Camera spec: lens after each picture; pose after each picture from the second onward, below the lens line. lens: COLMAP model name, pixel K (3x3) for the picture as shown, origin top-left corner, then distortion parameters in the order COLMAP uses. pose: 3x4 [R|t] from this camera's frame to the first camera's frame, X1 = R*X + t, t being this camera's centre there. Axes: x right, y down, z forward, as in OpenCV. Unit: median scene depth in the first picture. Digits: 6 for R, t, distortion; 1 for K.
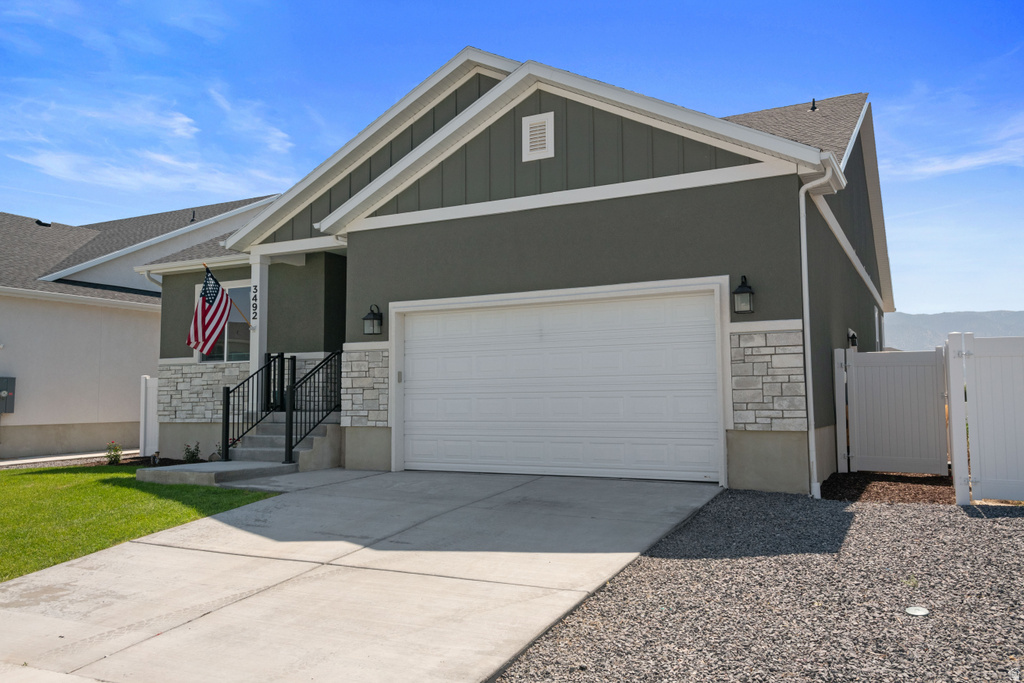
lens RADIAL K [[788.0, 0, 512.0], [0, 788.0, 341.5], [0, 0, 1]] dist [0.035288, -0.000338]
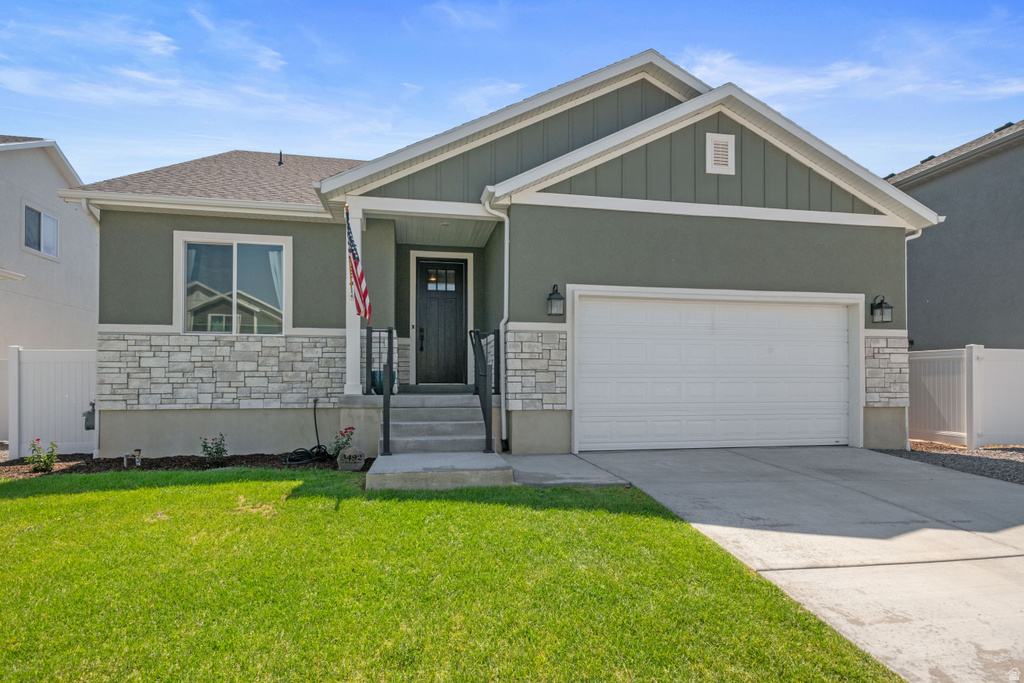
lens RADIAL K [[584.6, 0, 513.3], [0, 584.6, 379.6], [0, 0, 1]] dist [-0.001614, 0.000478]
pose [[0.781231, 0.015700, 0.624045, -0.658266], [-0.051865, 0.997860, 0.039824, 0.043700], [-0.622084, -0.063478, 0.780373, 0.462728]]
